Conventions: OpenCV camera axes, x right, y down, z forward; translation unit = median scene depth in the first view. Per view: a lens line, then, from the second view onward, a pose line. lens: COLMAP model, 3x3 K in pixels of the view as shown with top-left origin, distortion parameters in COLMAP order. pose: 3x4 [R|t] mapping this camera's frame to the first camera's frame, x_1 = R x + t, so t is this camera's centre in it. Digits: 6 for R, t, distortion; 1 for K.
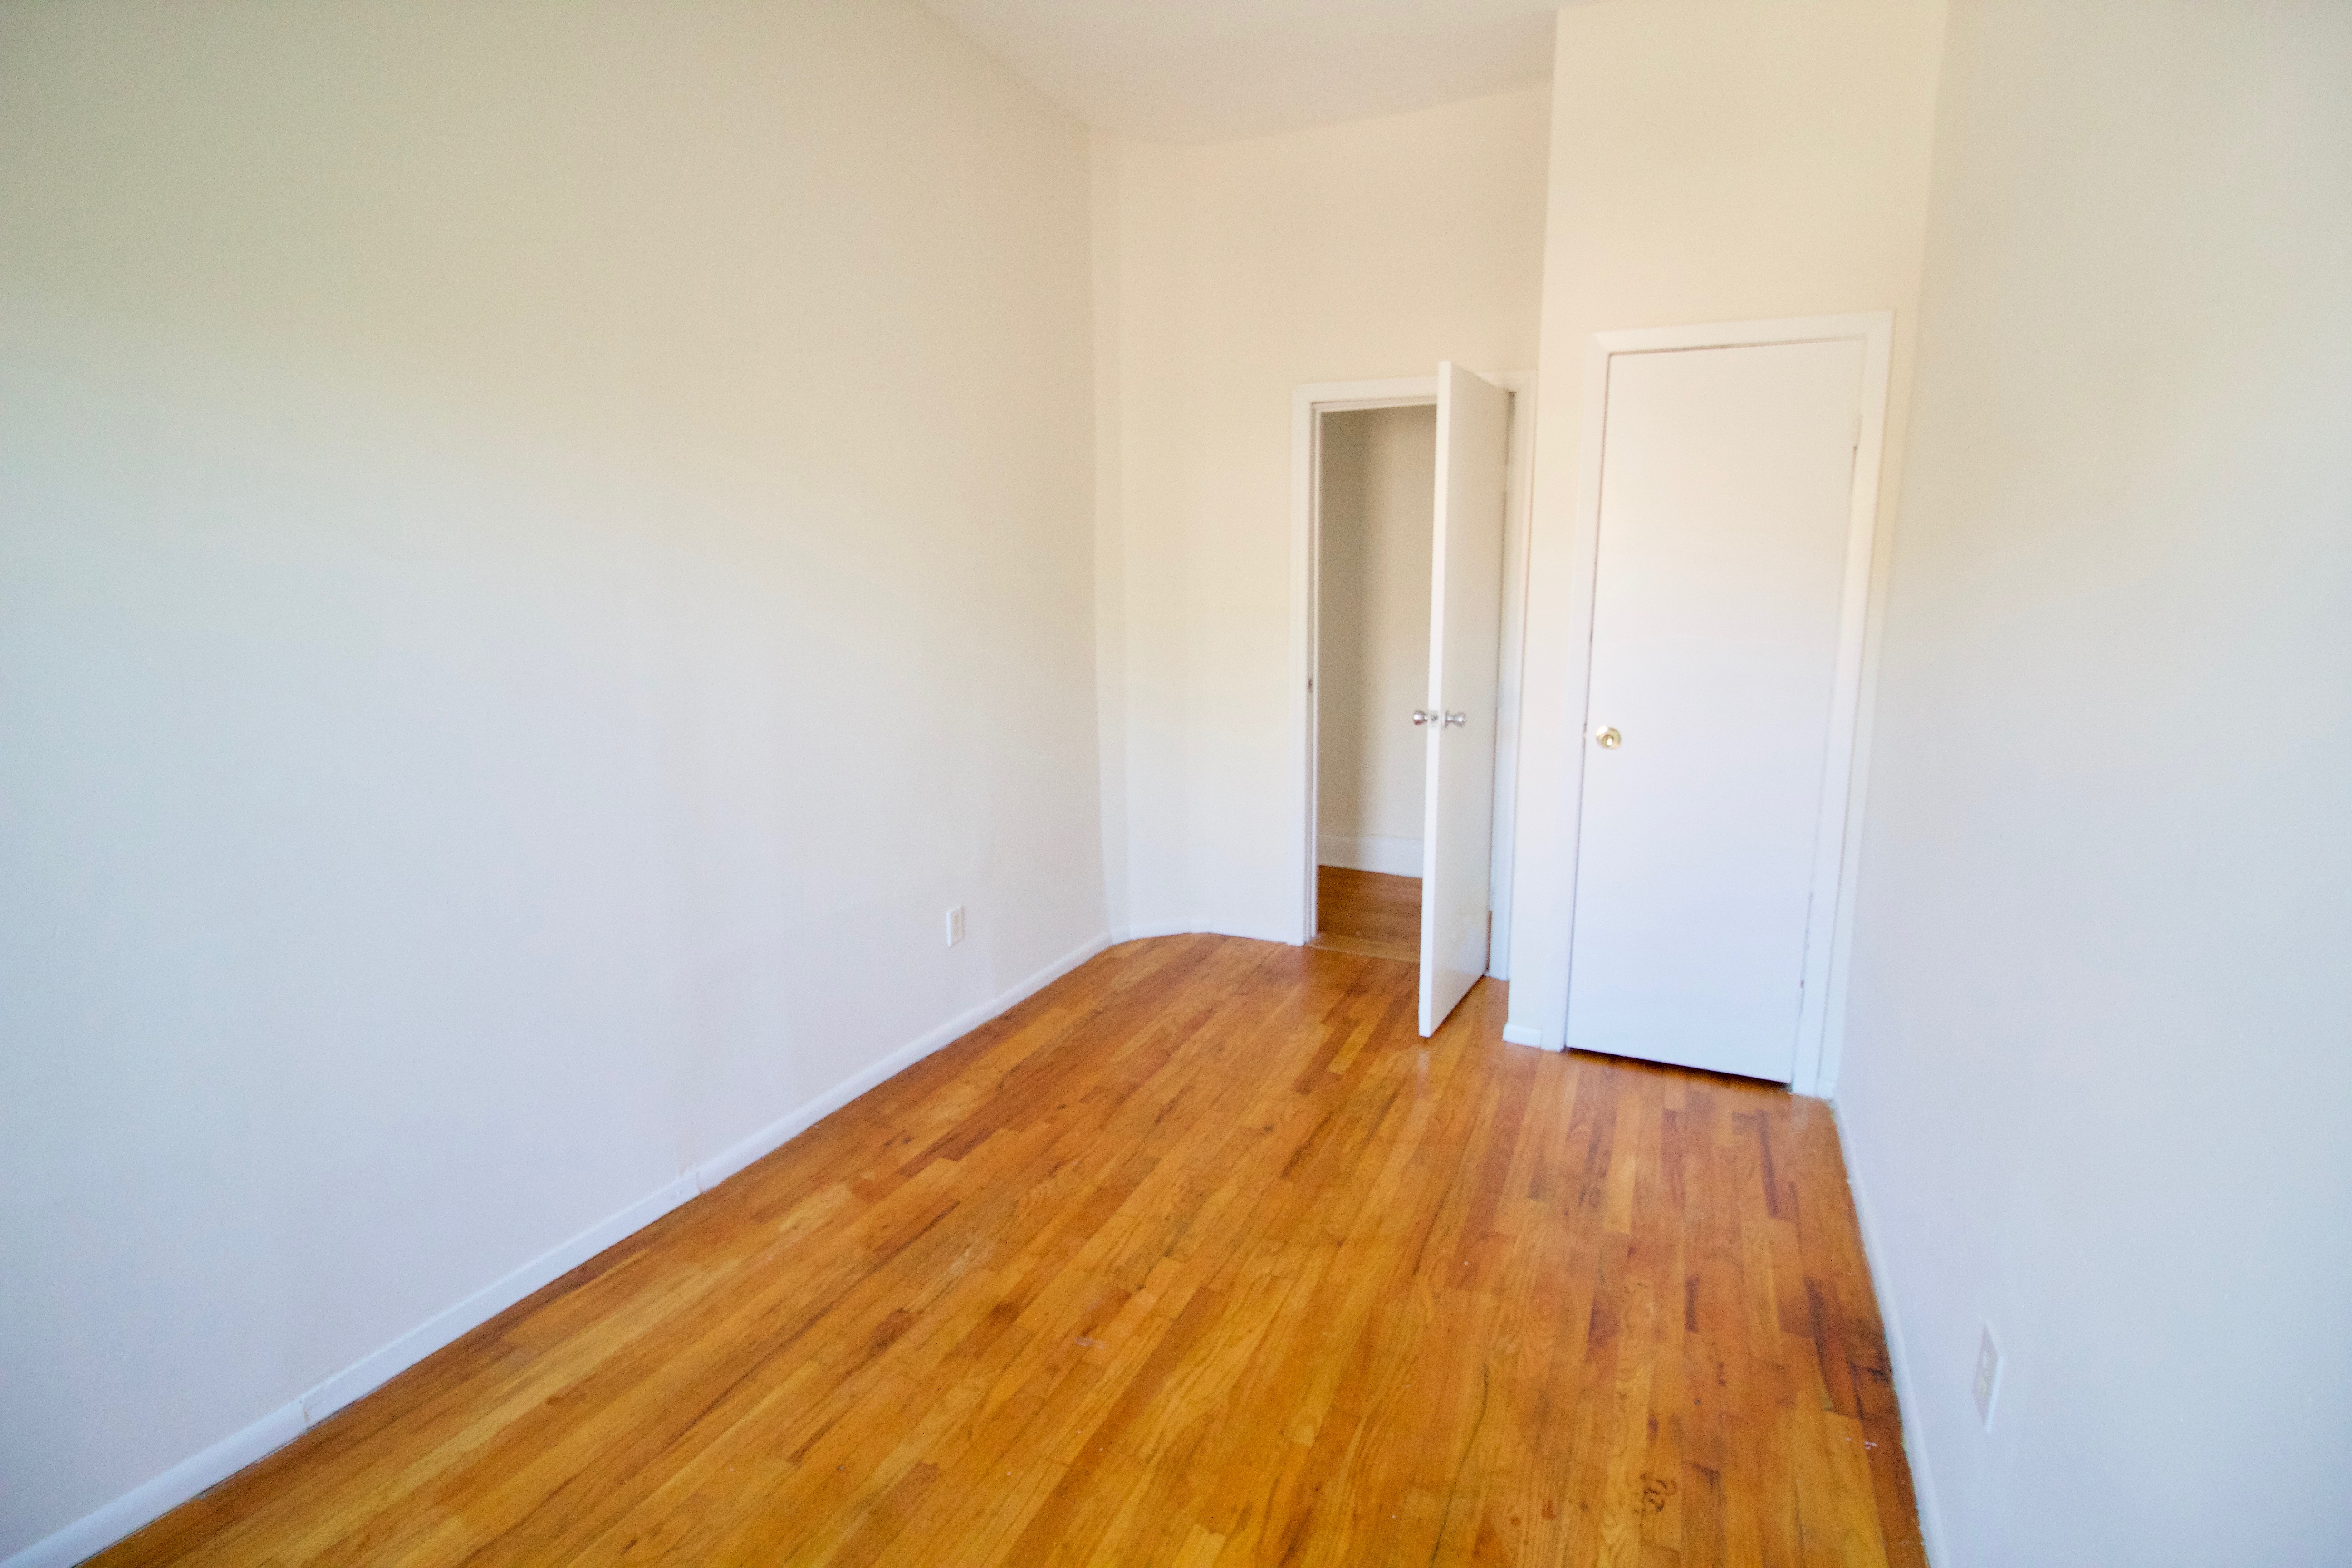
lens RADIAL K [[1091.0, 0, 1176.4], [0, 1091.0, 758.1], [0, 0, 1]] dist [0.002077, -0.015348]
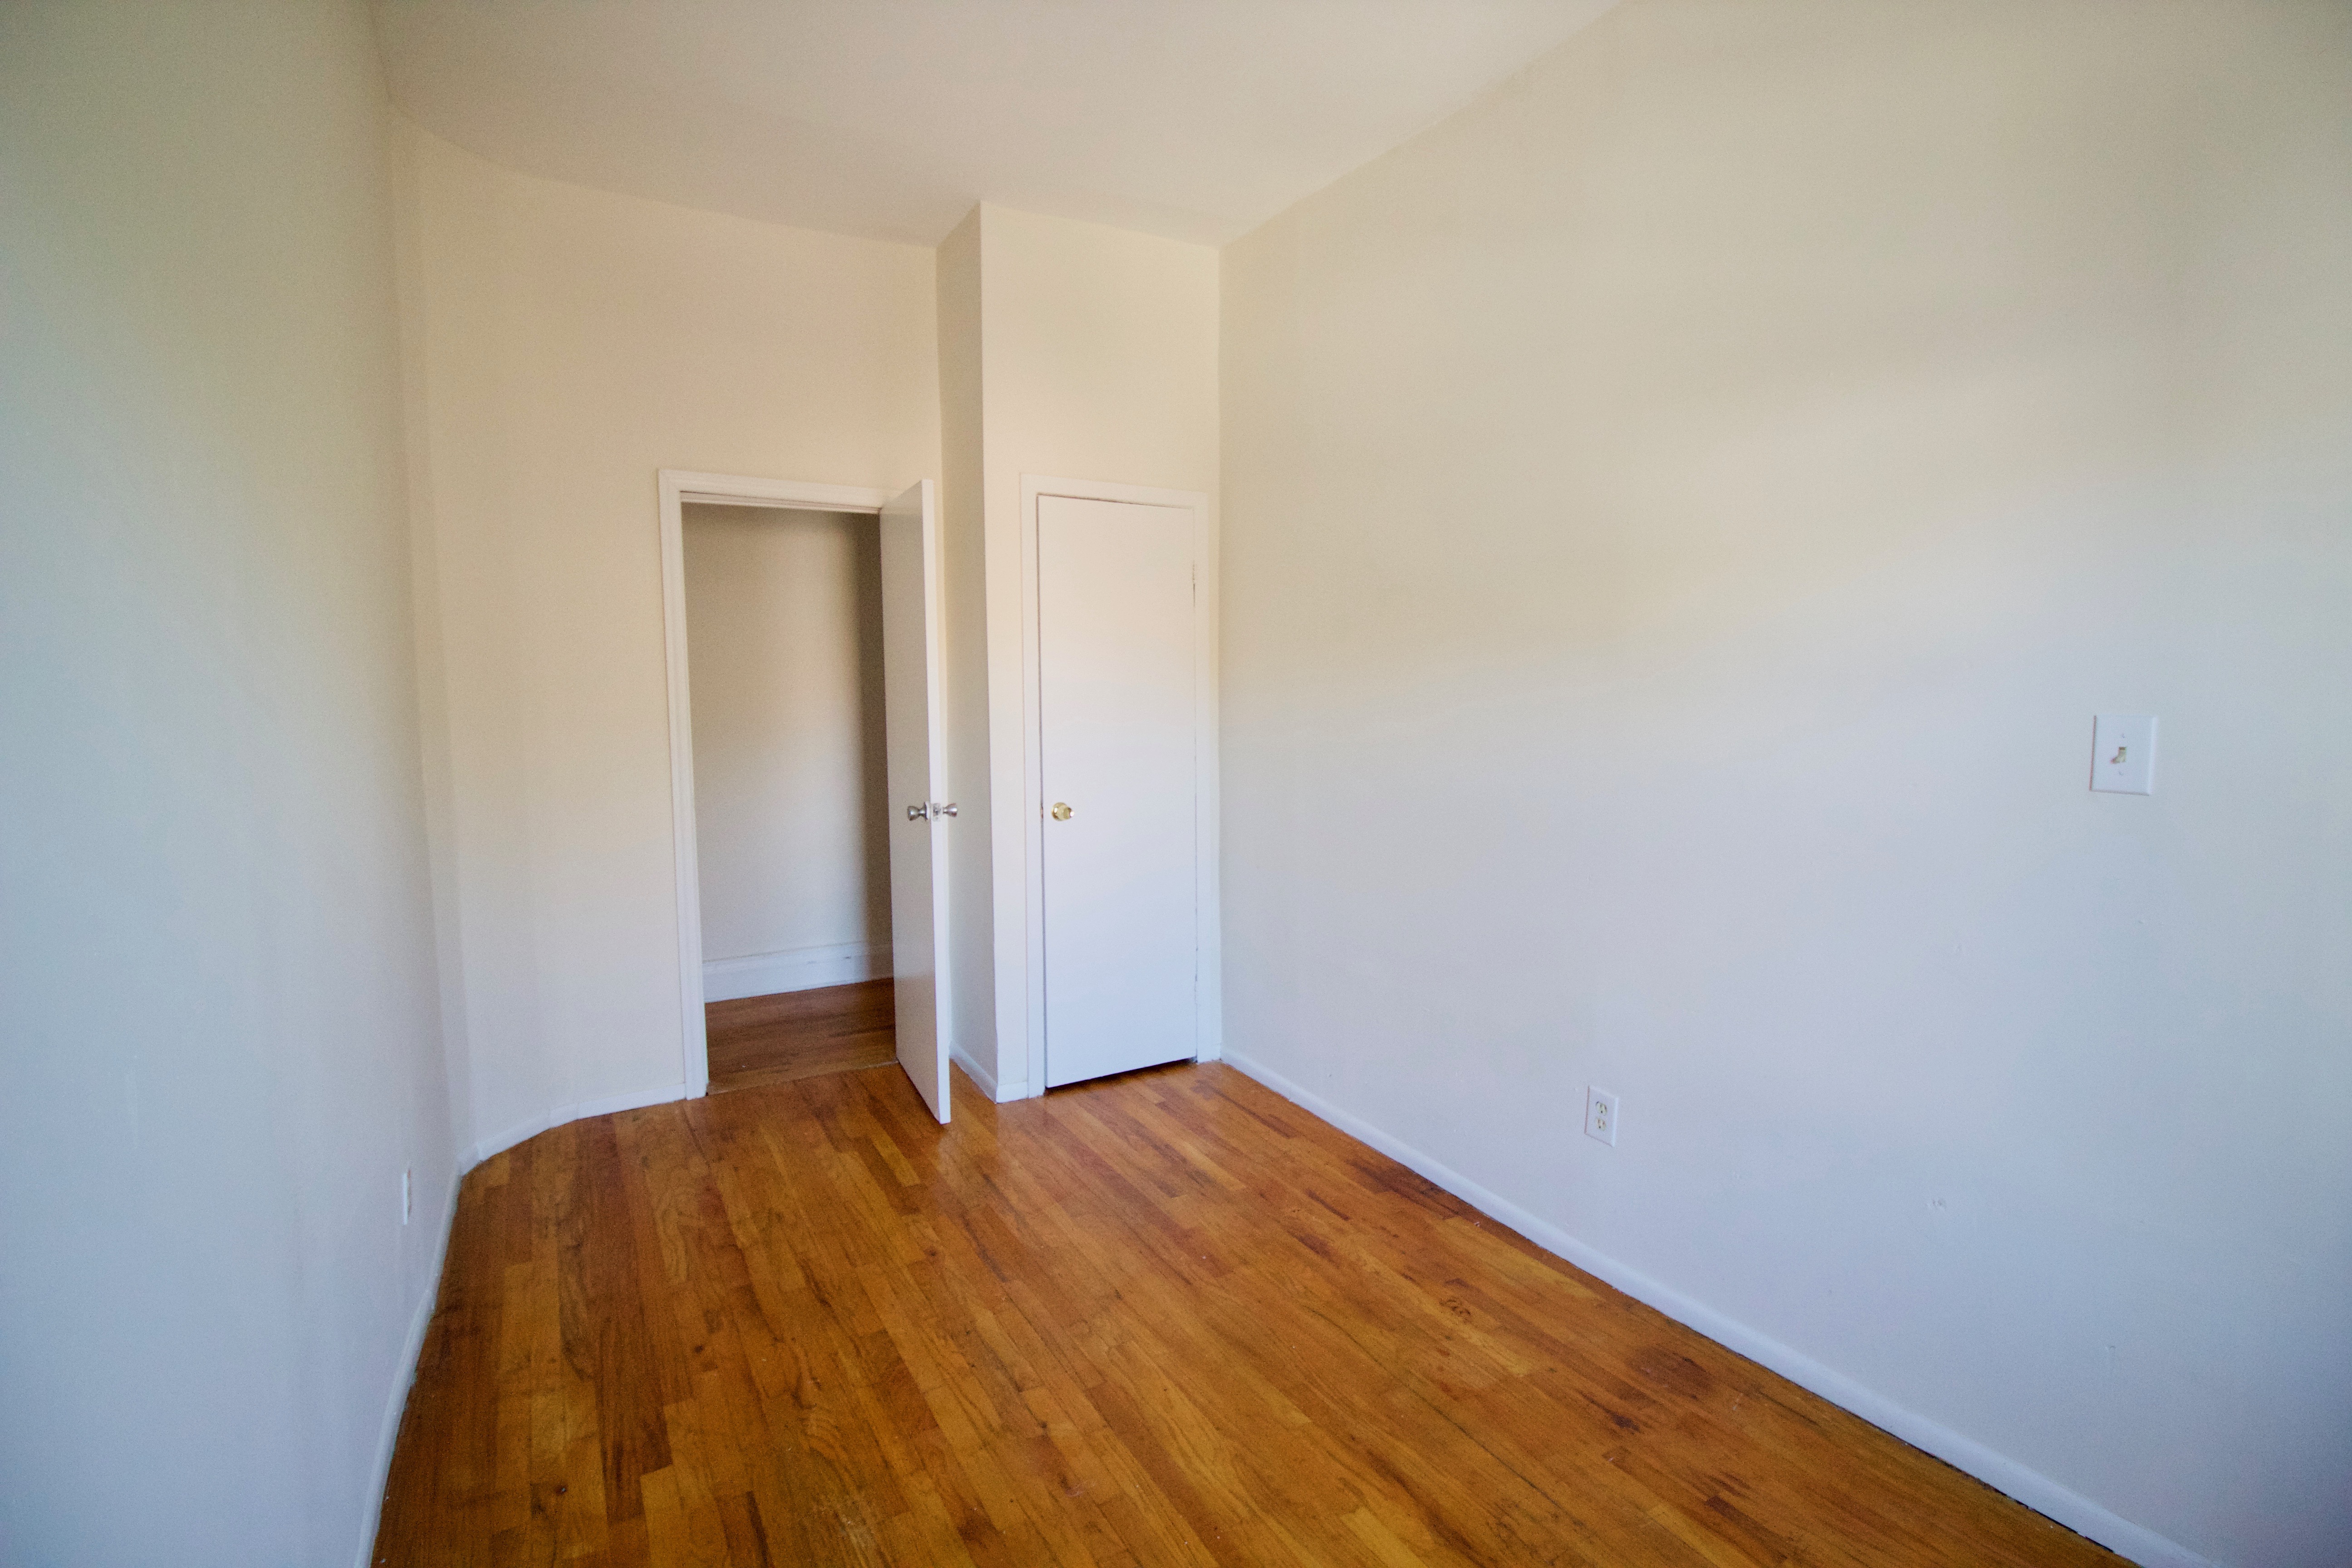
lens RADIAL K [[1091.0, 0, 1176.4], [0, 1091.0, 758.1], [0, 0, 1]] dist [0.002077, -0.015348]
pose [[0.575516, -0.065256, 0.815183, -0.634748], [0.142511, 0.989562, -0.021397, -0.042013], [-0.805277, 0.128487, 0.578809, 0.267817]]
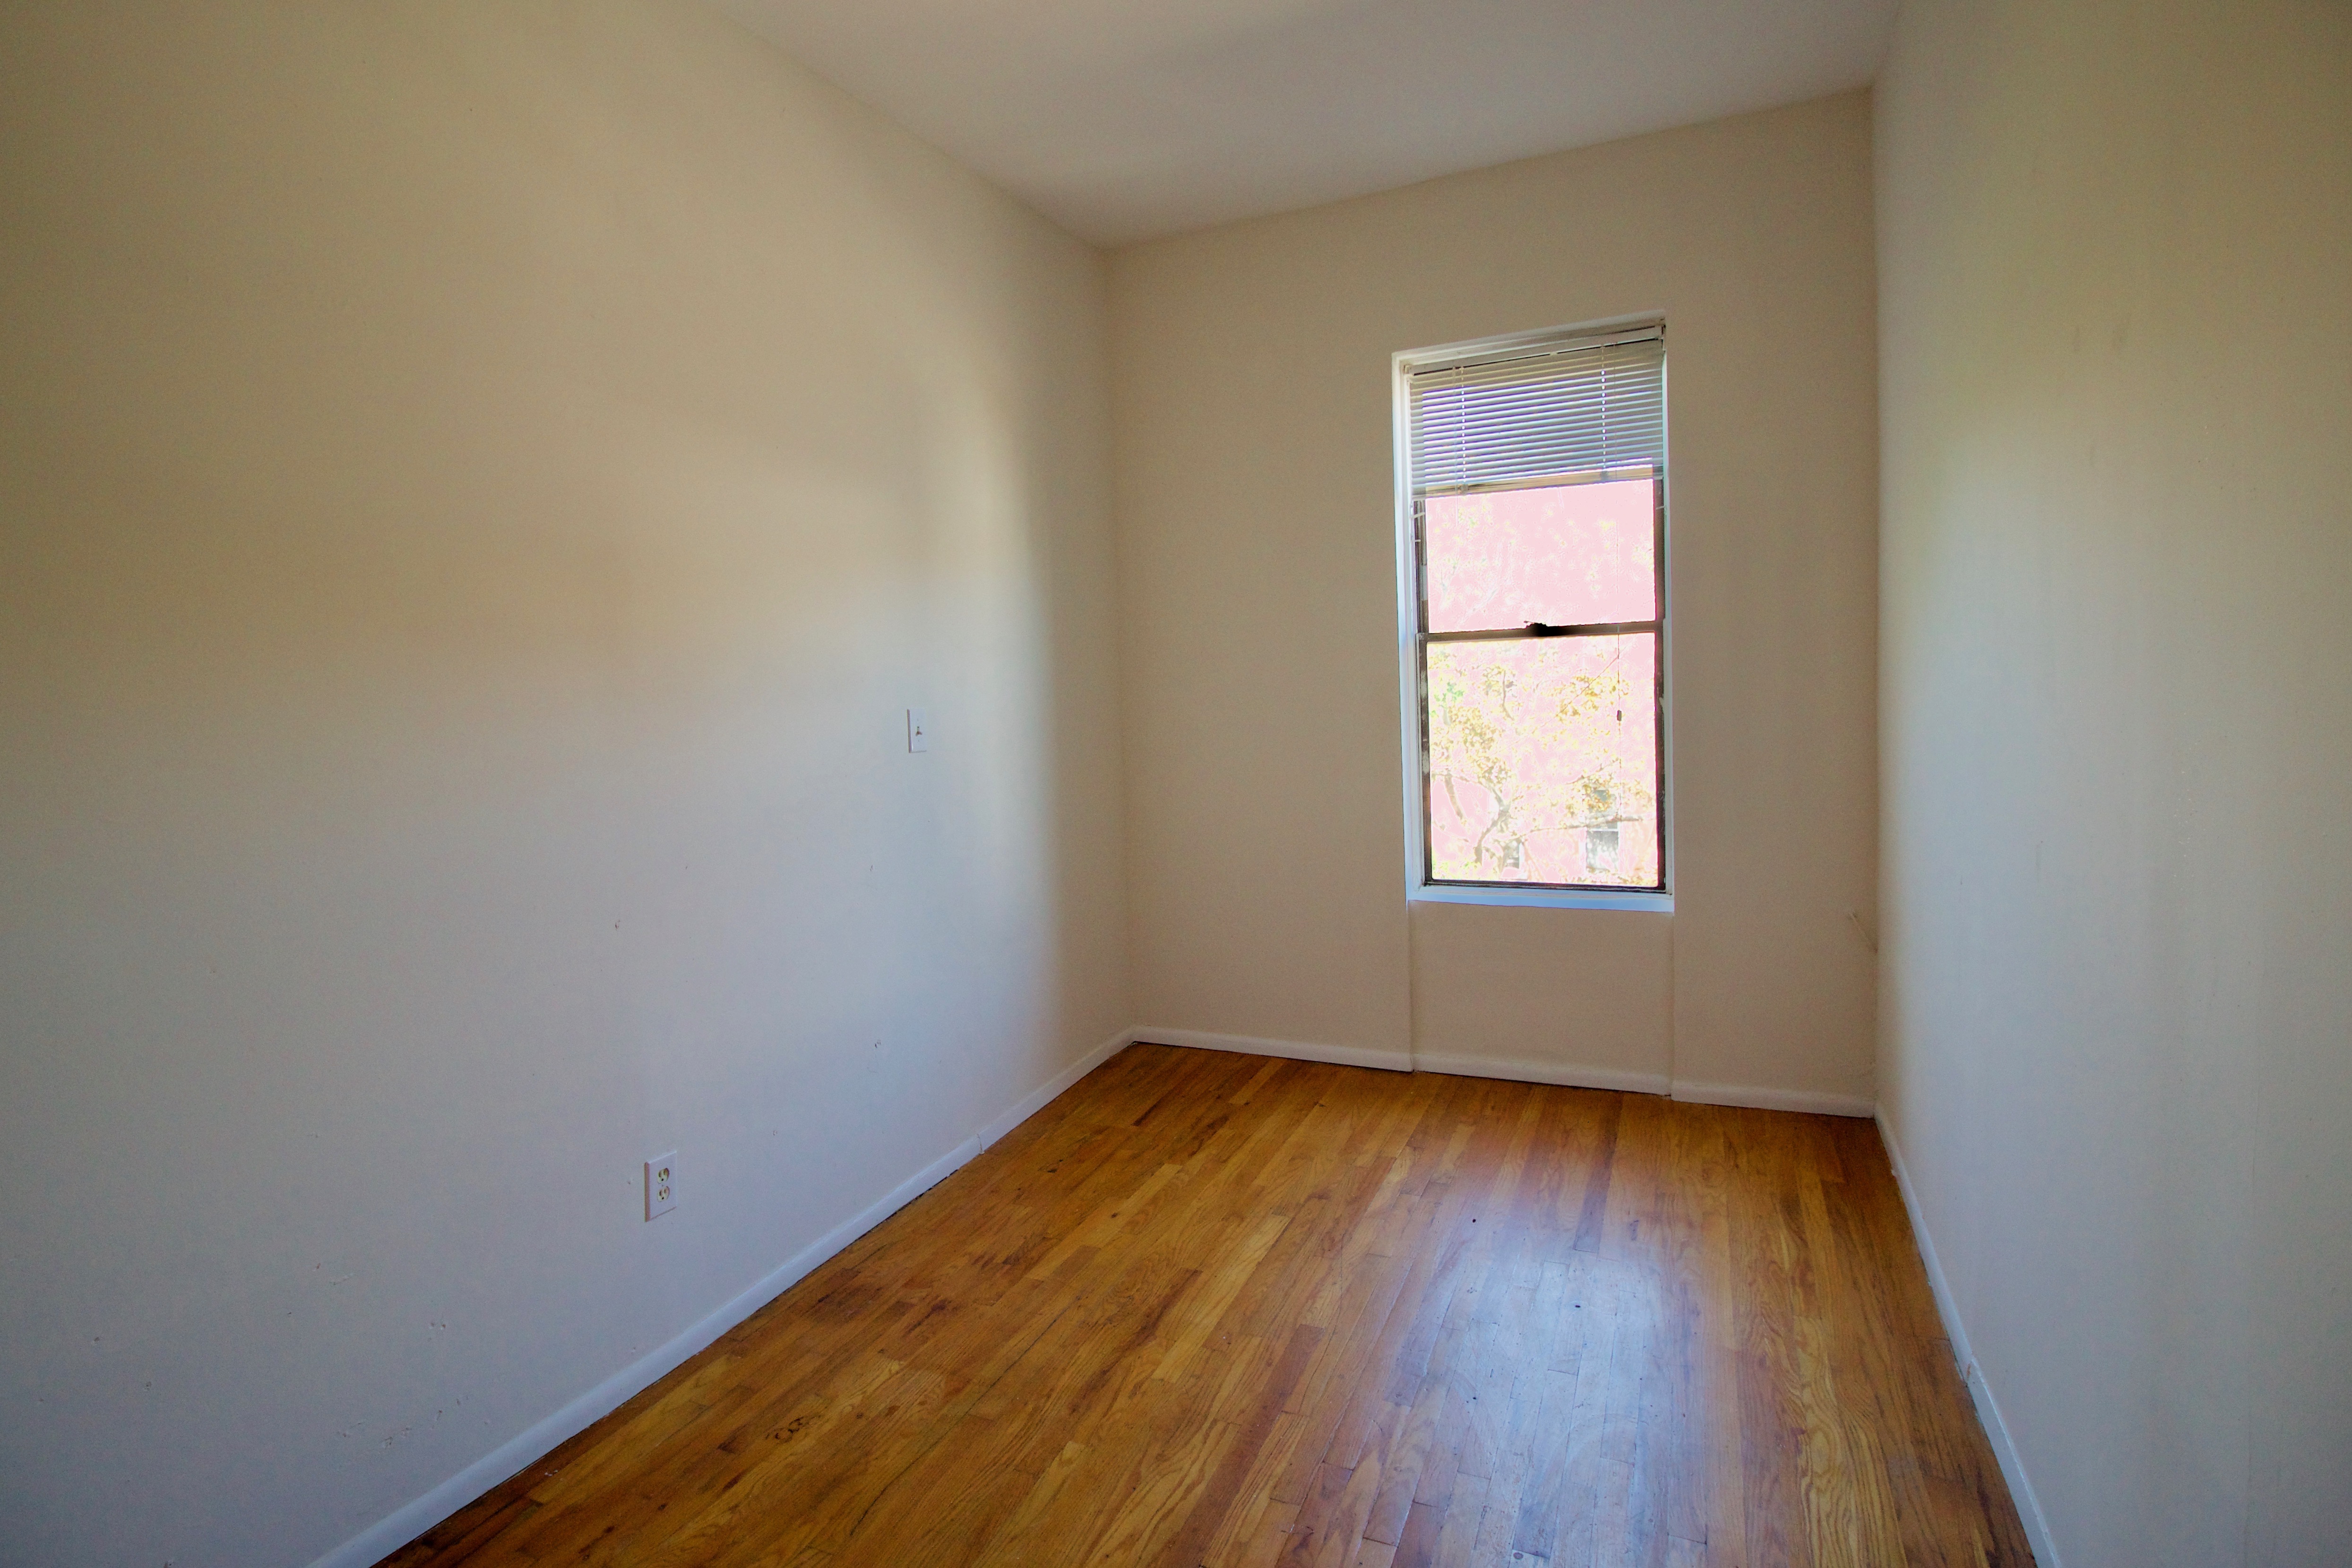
lens RADIAL K [[1140.7, 0, 1170.2], [0, 1140.7, 756.0], [0, 0, 1]] dist [0.002088, -0.013486]
pose [[-0.999484, 0.030995, -0.008437, 0.007049], [0.028462, 0.976259, 0.214730, -0.219428], [0.014892, 0.214379, -0.976637, 1.480501]]
